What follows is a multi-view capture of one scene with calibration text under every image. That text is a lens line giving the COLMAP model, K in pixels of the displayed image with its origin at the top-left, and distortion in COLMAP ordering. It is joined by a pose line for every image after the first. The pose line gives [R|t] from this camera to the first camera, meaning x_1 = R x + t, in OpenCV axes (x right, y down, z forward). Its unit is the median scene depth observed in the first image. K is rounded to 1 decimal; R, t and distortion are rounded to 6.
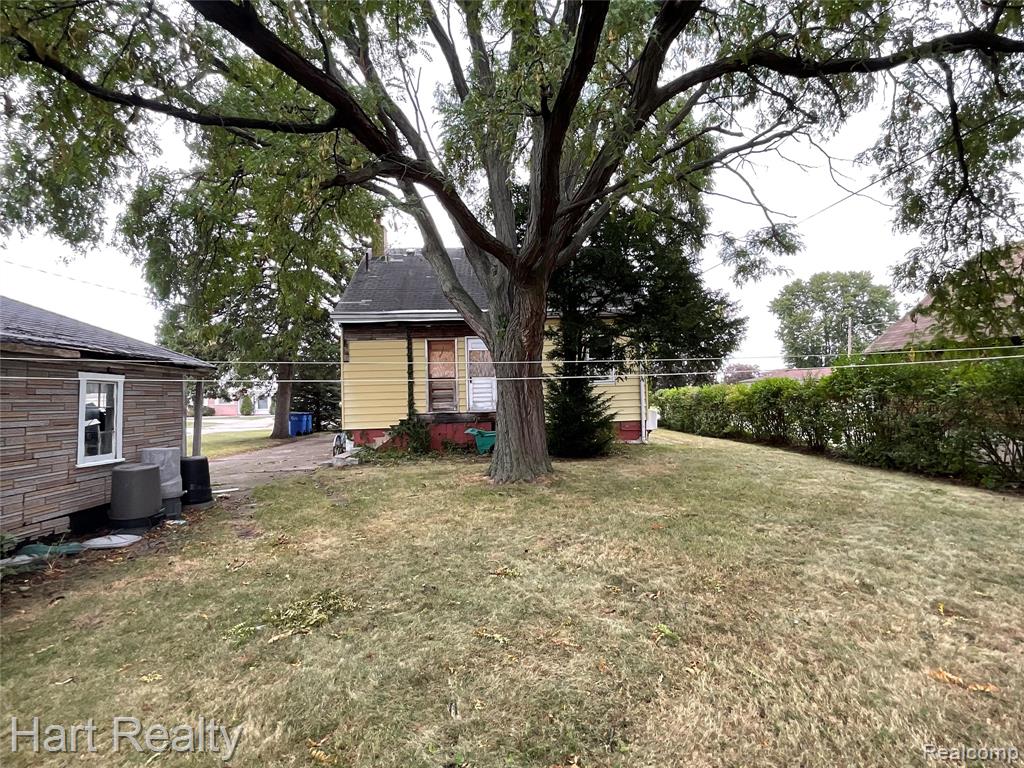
lens RADIAL K [[481.0, 0, 514.6], [0, 481.0, 386.0], [0, 0, 1]] dist [0.004654, -0.001361]
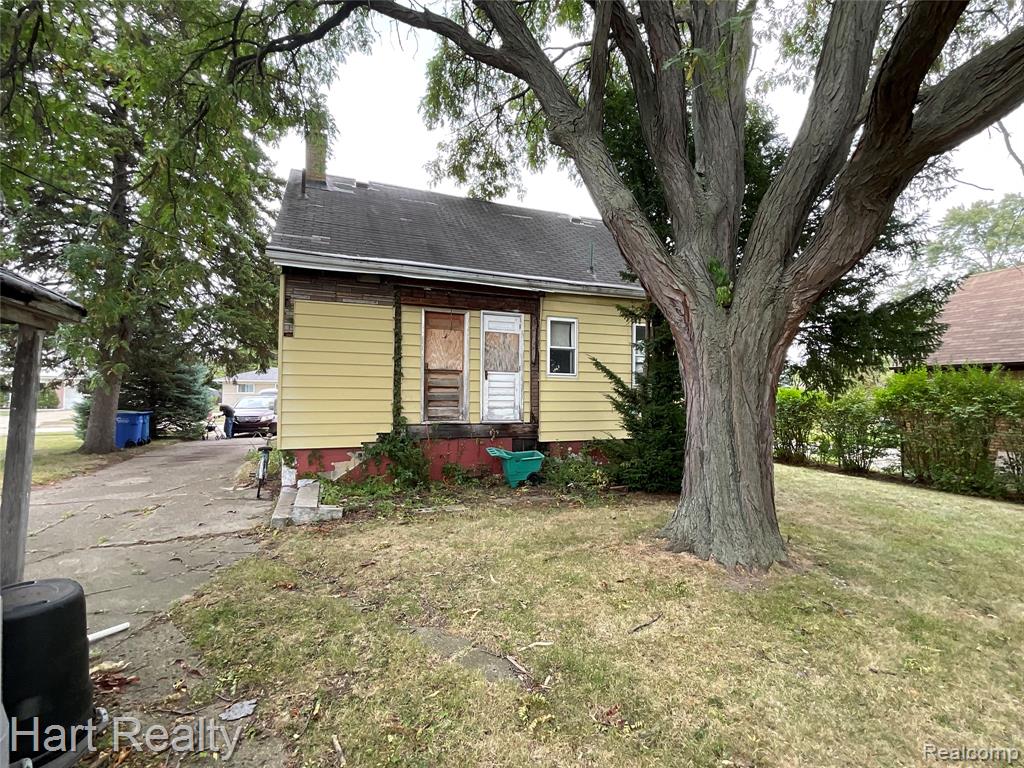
lens RADIAL K [[481.0, 0, 511.5], [0, 481.0, 383.1], [0, 0, 1]] dist [0.004654, -0.001361]
pose [[0.946136, 0.042761, 0.320933, -0.379631], [-0.041119, 0.999083, -0.011895, 0.007618], [-0.321147, -0.001942, 0.947027, 0.482694]]
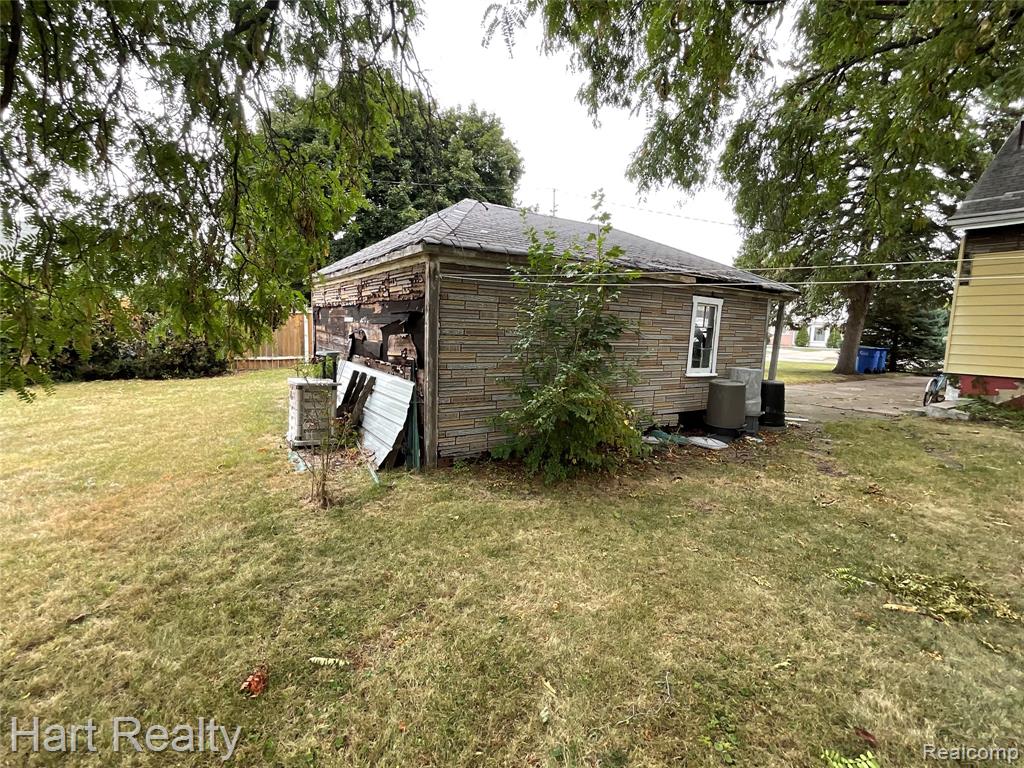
lens RADIAL K [[481.0, 0, 510.1], [0, 481.0, 385.0], [0, 0, 1]] dist [0.004654, -0.001361]
pose [[0.503641, 0.142741, -0.852039, -0.060350], [-0.021888, 0.988047, 0.152588, 0.010201], [0.863636, -0.058200, 0.500745, 0.008204]]
